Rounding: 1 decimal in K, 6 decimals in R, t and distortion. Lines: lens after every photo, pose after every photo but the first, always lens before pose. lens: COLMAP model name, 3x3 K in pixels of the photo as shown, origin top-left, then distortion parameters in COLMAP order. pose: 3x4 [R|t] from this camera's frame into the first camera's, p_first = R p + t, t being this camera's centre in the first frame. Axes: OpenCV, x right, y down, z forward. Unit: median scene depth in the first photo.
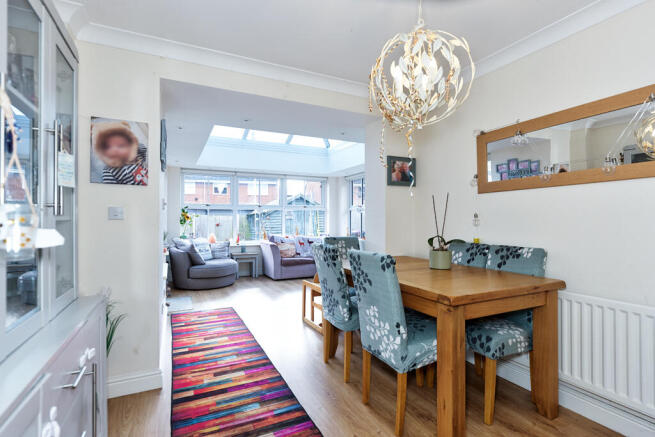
lens RADIAL K [[324.5, 0, 324.7], [0, 324.5, 220.6], [0, 0, 1]] dist [0.013636, -0.003196]
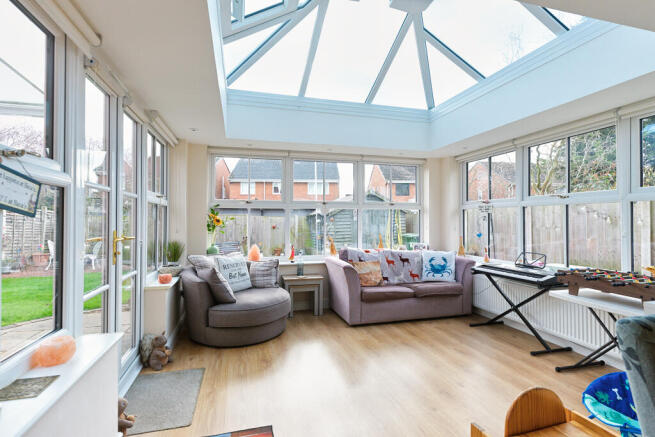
lens RADIAL K [[324.5, 0, 327.9], [0, 324.5, 217.1], [0, 0, 1]] dist [0.013636, -0.003196]
pose [[0.985382, -0.002379, -0.170344, -0.086310], [0.000531, 0.999941, -0.010891, -0.009915], [0.170360, 0.010641, 0.985324, 0.374218]]
